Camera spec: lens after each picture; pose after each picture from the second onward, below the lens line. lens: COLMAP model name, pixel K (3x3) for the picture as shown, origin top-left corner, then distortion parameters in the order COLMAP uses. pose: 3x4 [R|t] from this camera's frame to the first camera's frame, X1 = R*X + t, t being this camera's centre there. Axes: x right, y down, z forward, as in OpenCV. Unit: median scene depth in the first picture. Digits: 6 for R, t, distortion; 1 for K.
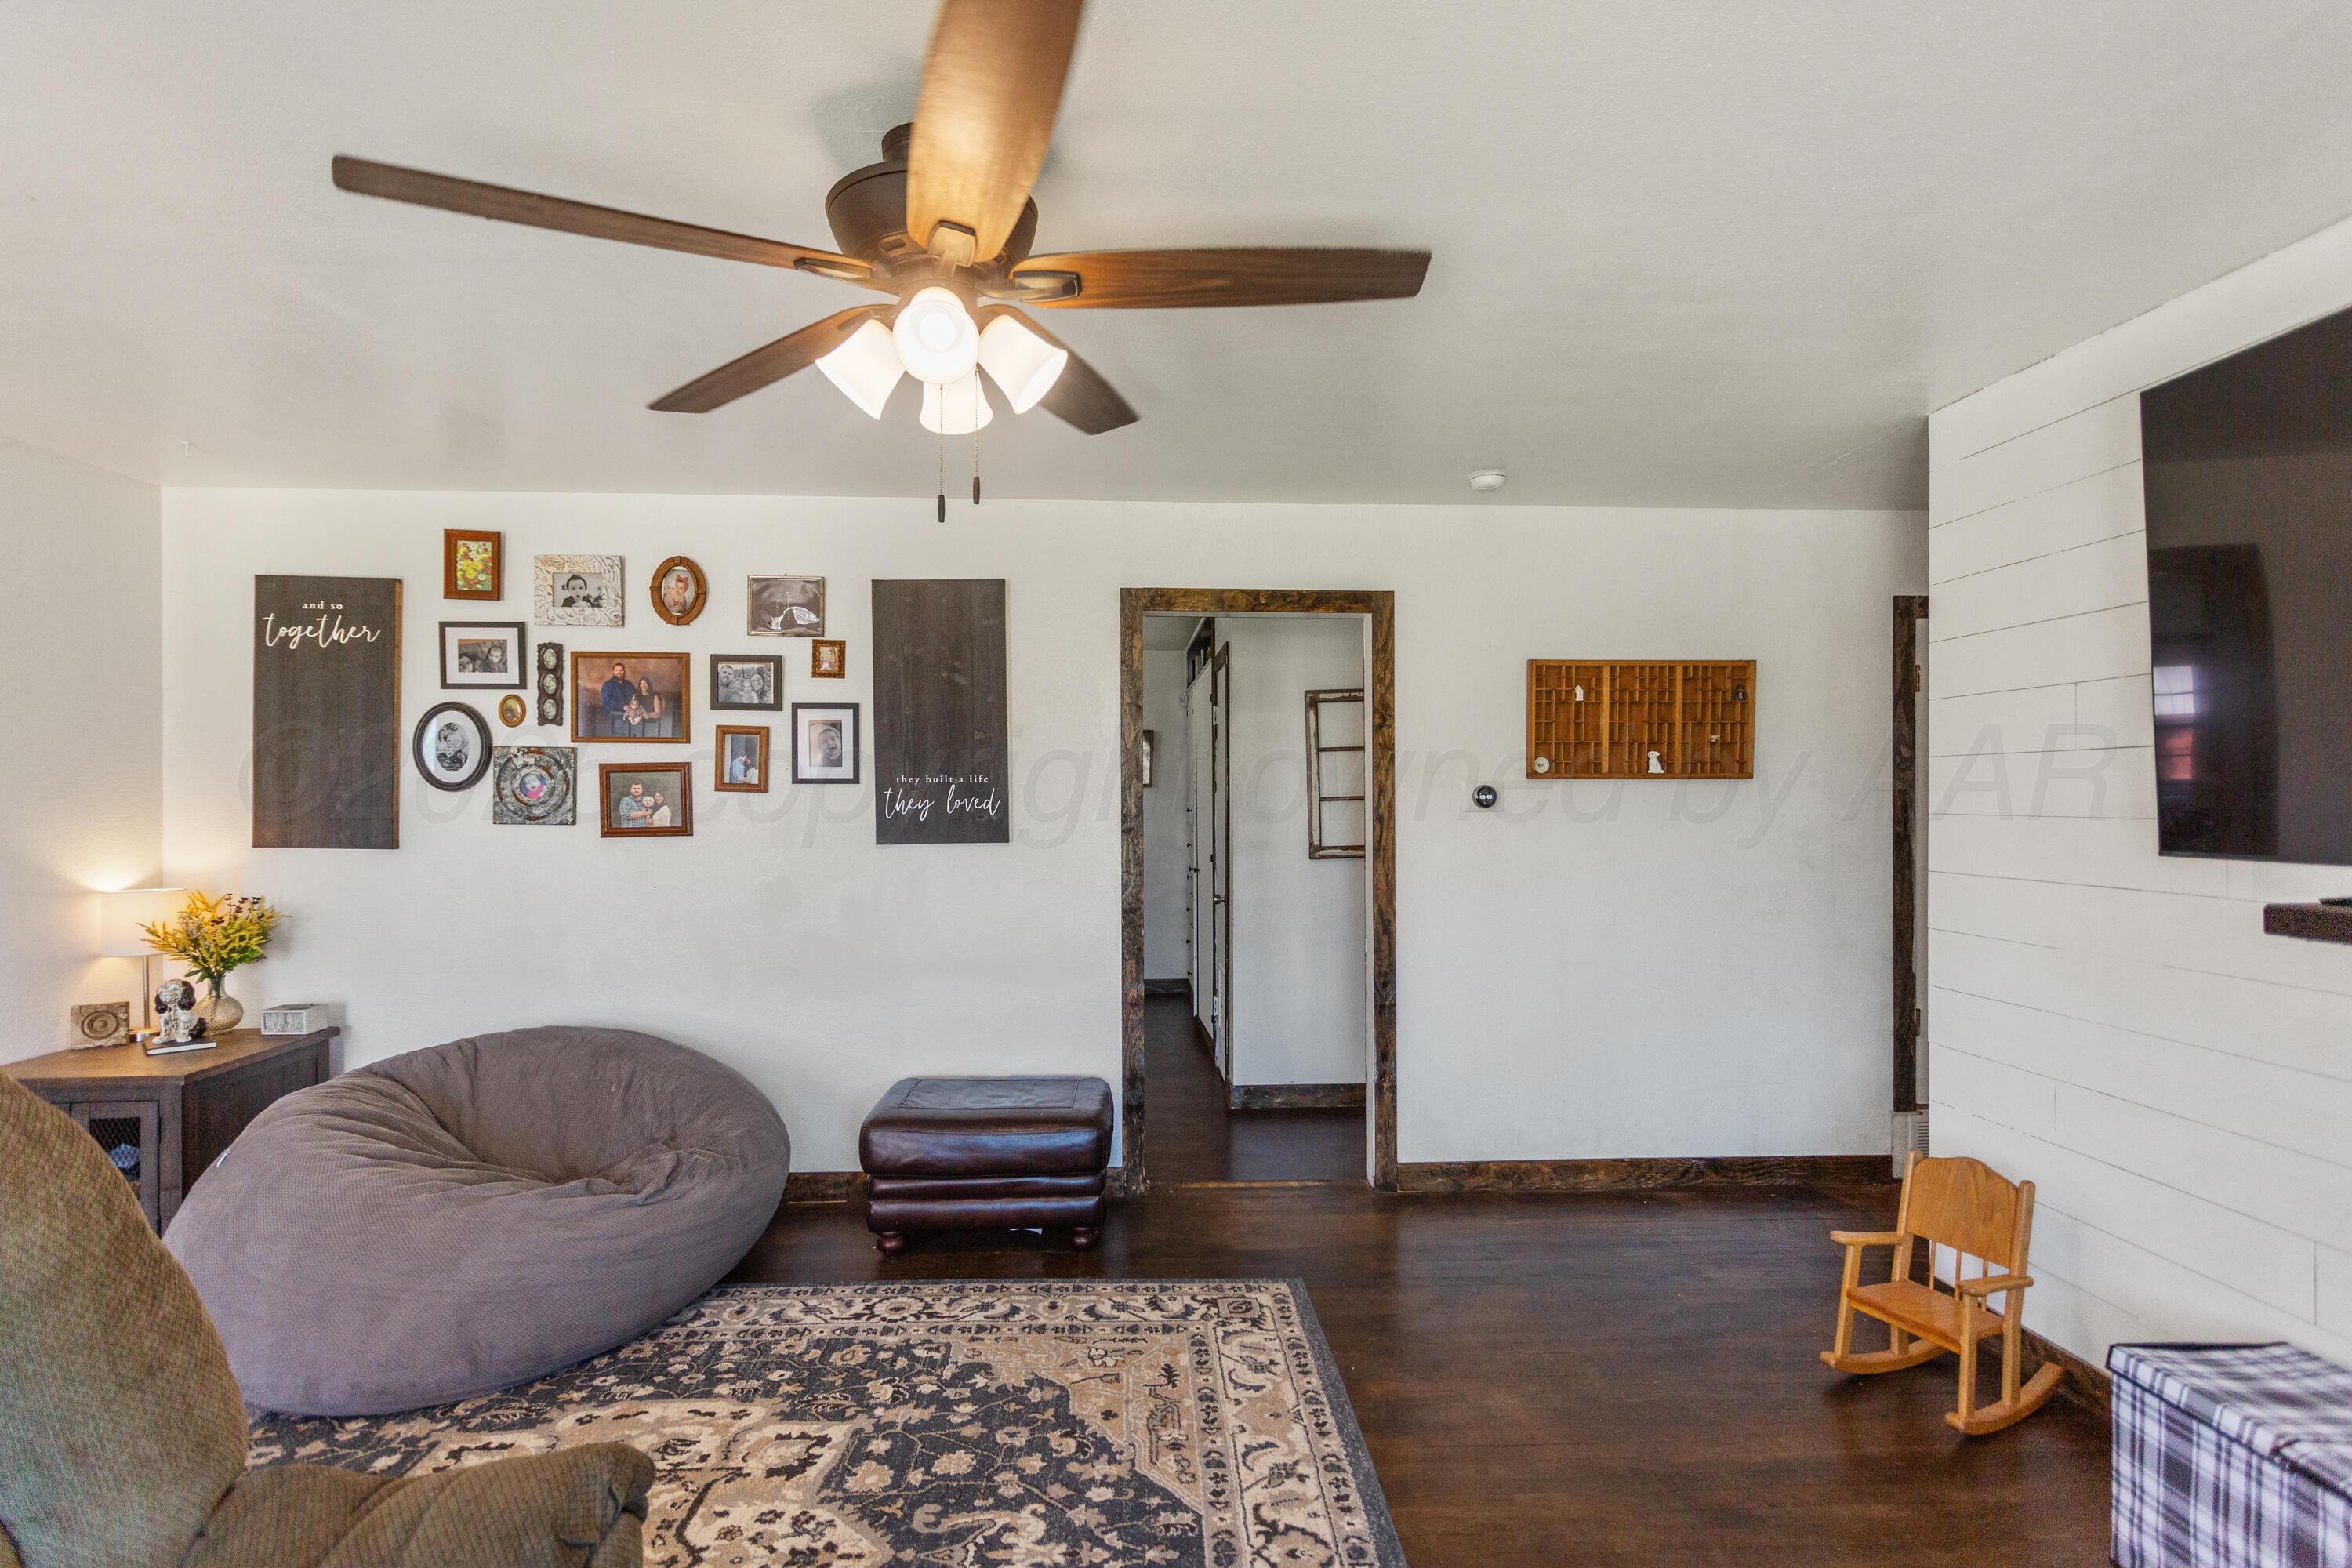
lens RADIAL K [[1135.6, 0, 1174.3], [0, 1135.6, 797.3], [0, 0, 1]] dist [0.002722, 0.001608]
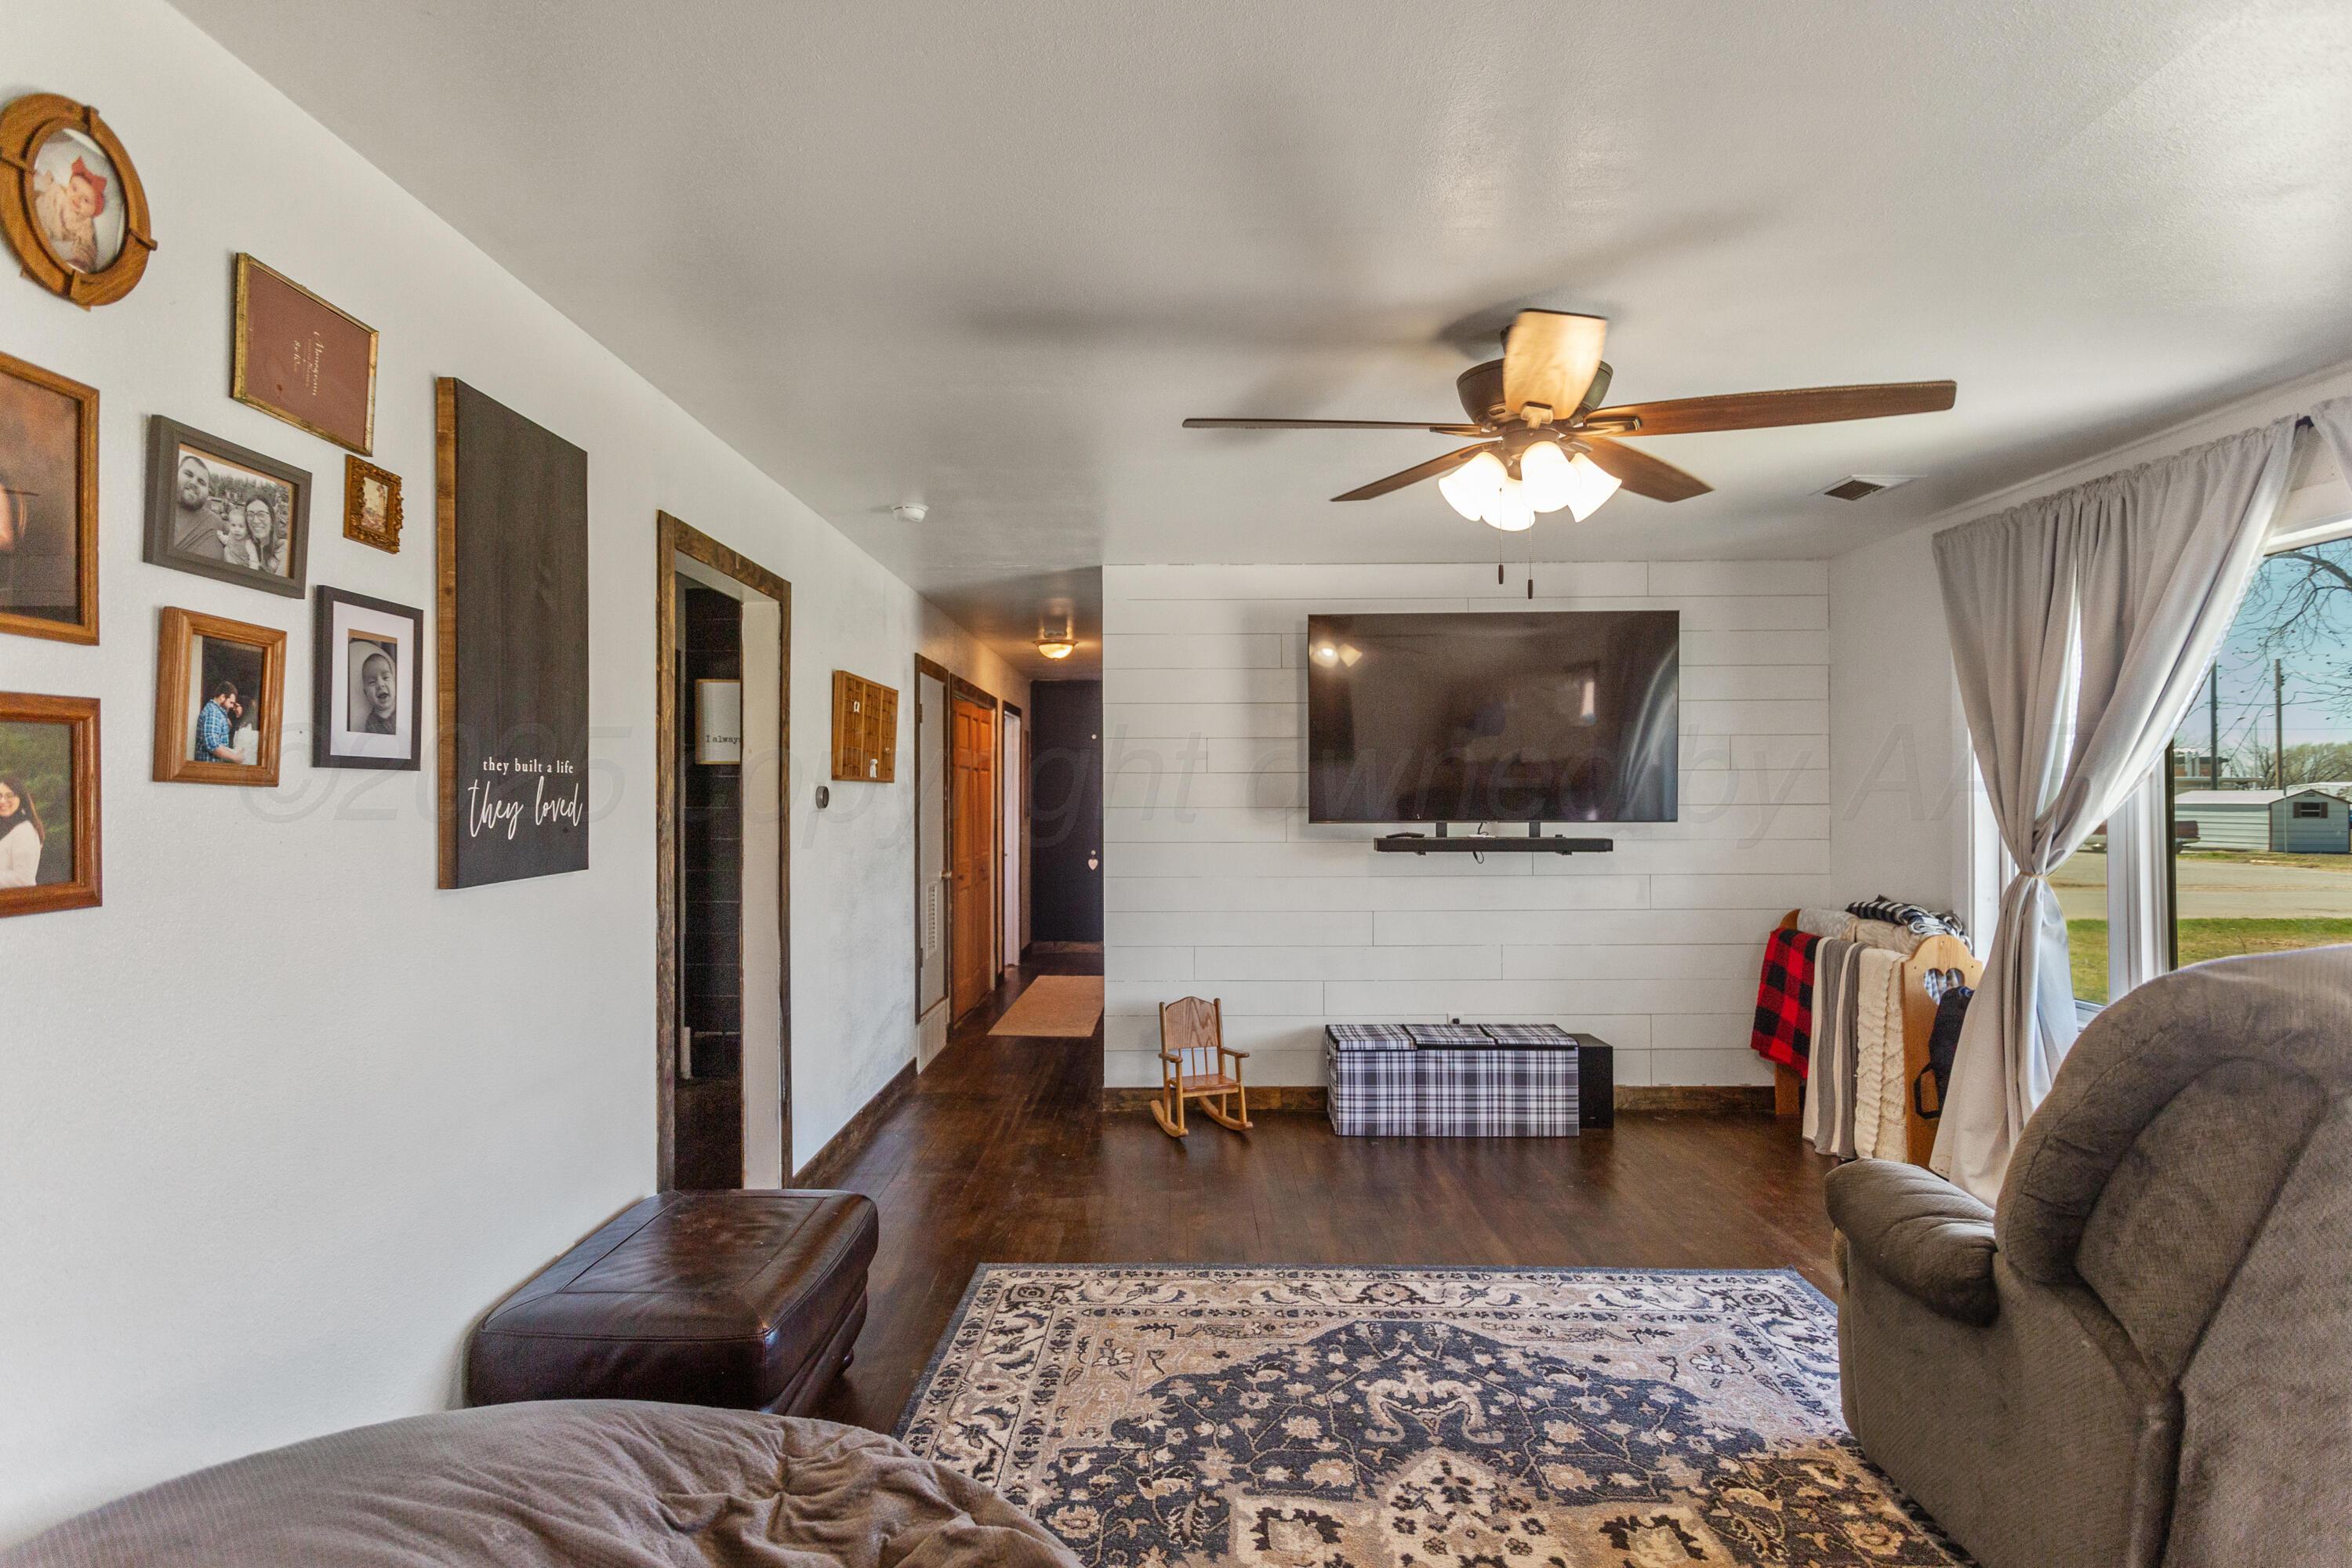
lens RADIAL K [[1123.9, 0, 1176.1], [0, 1123.9, 788.0], [0, 0, 1]] dist [0.001707, 0.000694]
pose [[0.051675, 0.009176, 0.998622, -0.774084], [0.002998, 0.999952, -0.009343, 0.001258], [-0.998659, 0.003477, 0.051645, 0.659088]]
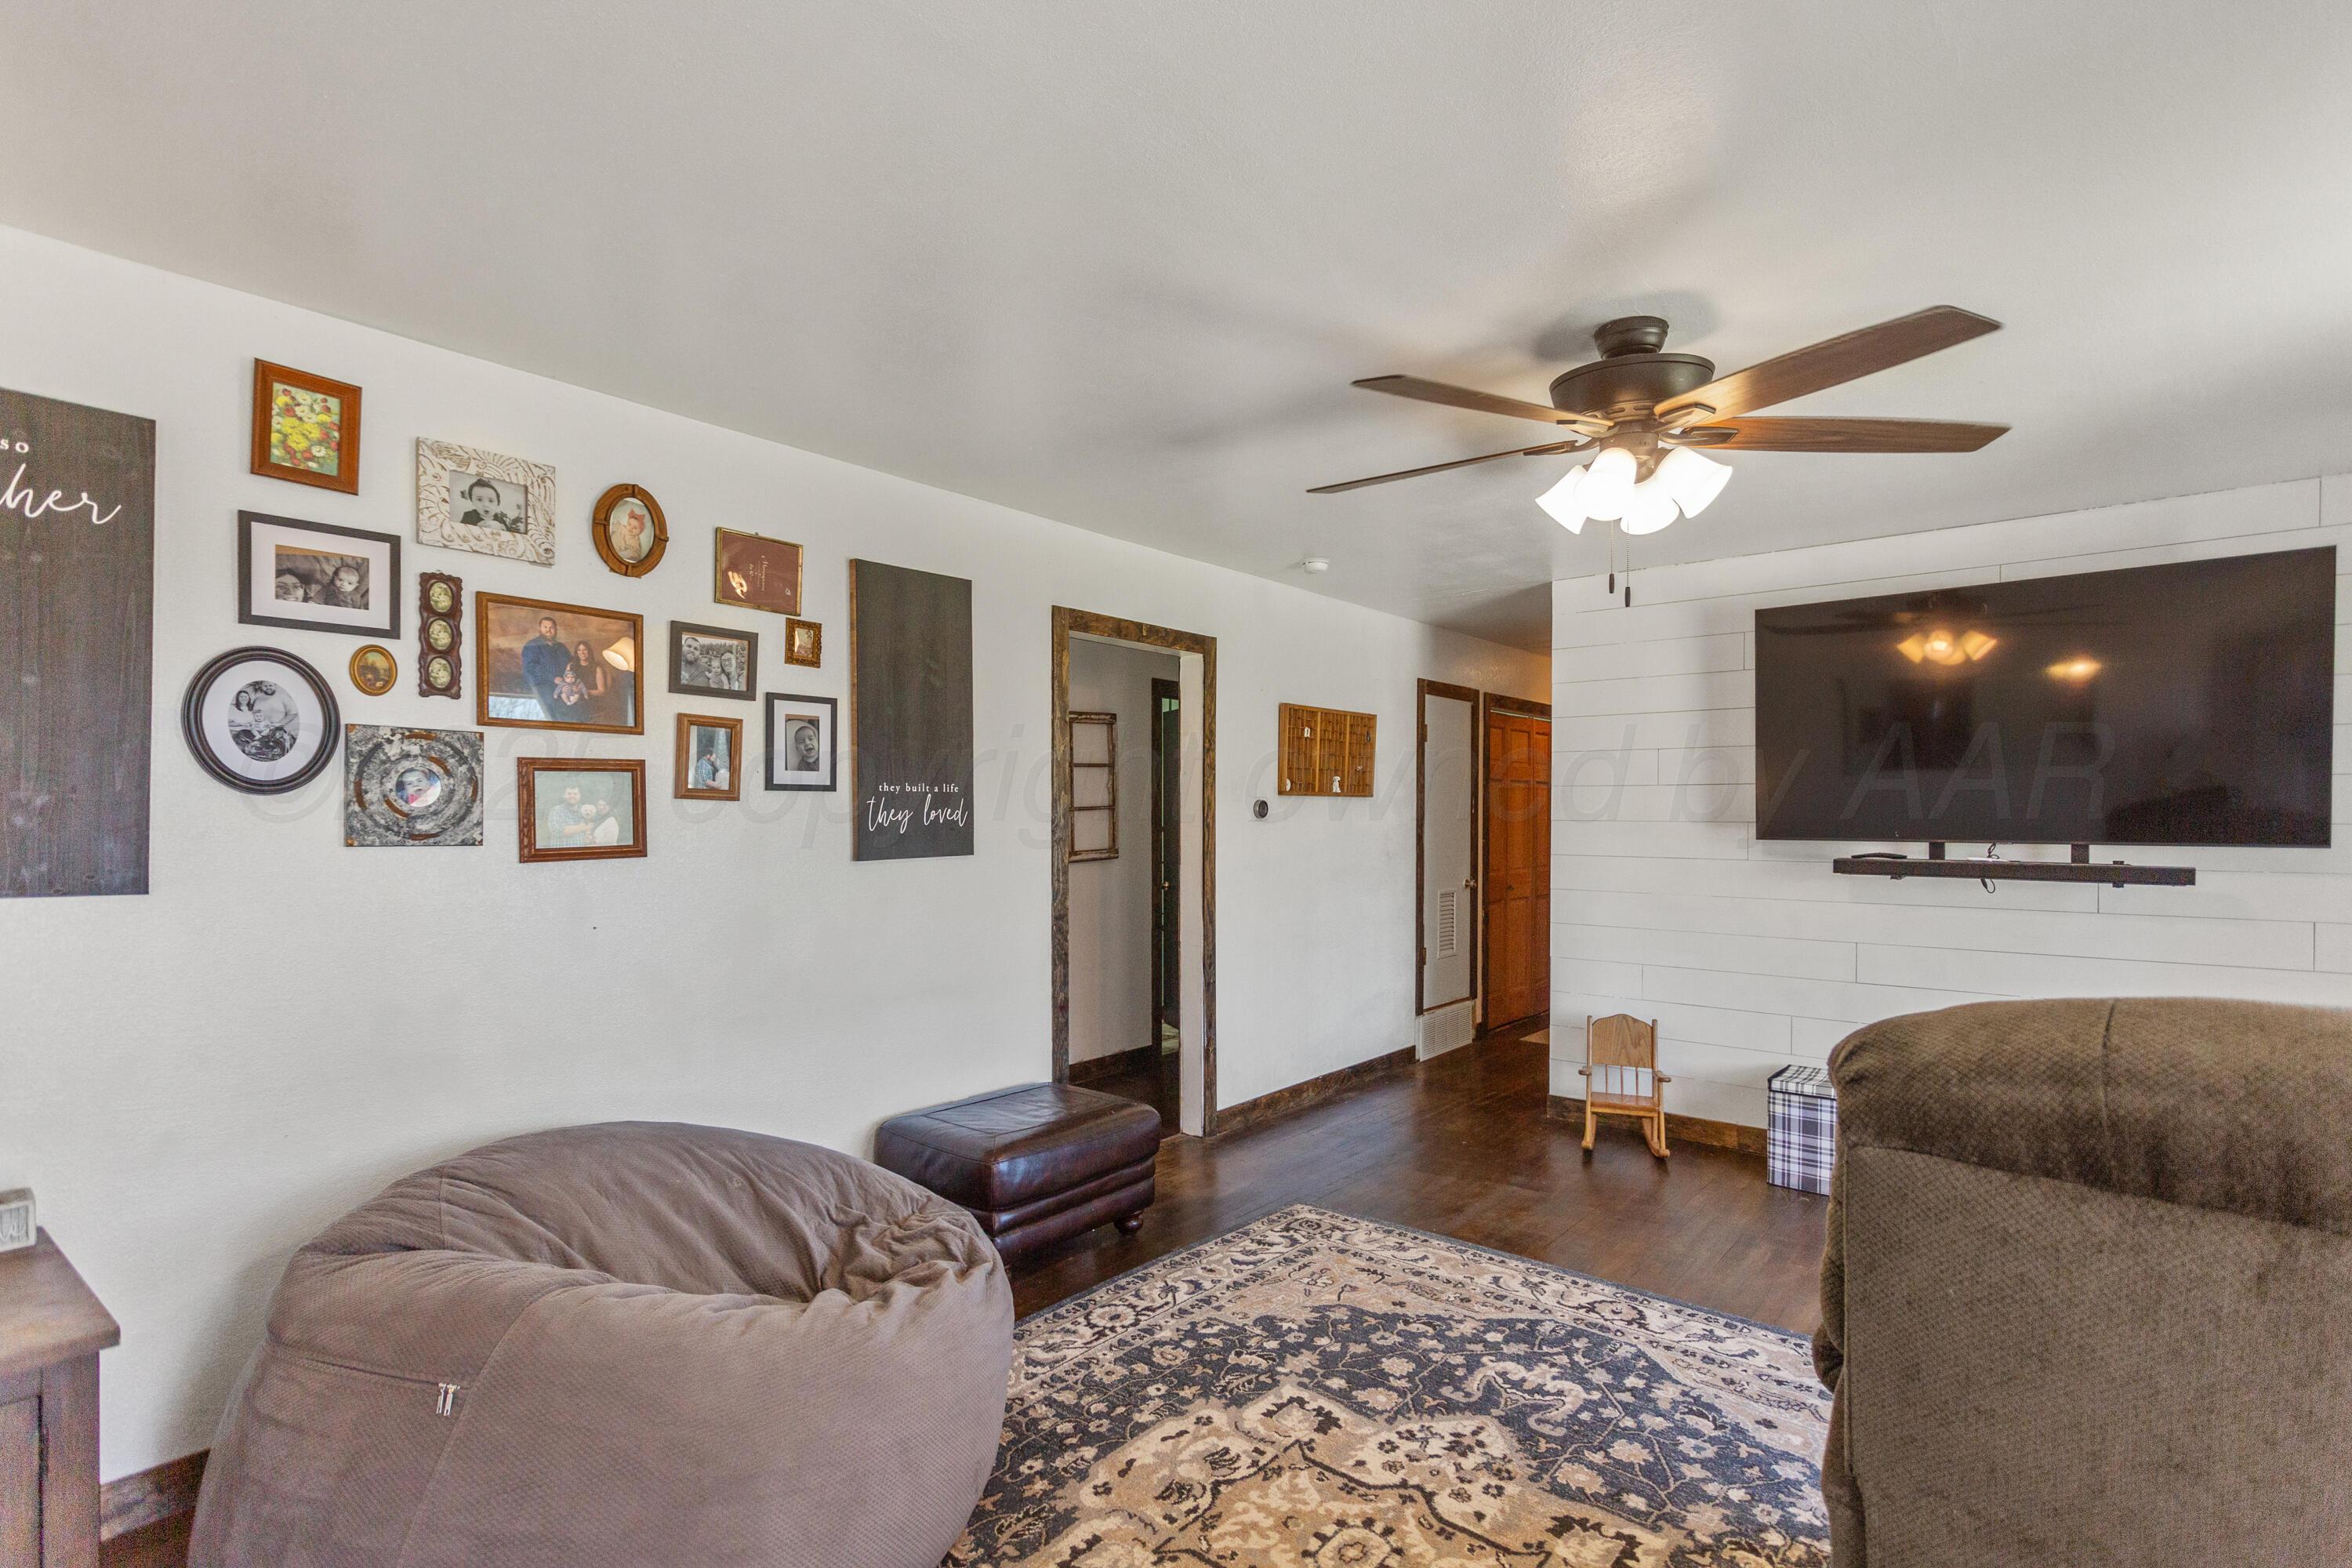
lens RADIAL K [[1133.9, 0, 1174.6], [0, 1133.9, 823.3], [0, 0, 1]] dist [0.001933, 0.001039]
pose [[0.673330, -0.005654, 0.739321, -0.762357], [-0.002683, 0.999945, 0.010091, 0.002922], [-0.739337, -0.008779, 0.673278, 0.233497]]
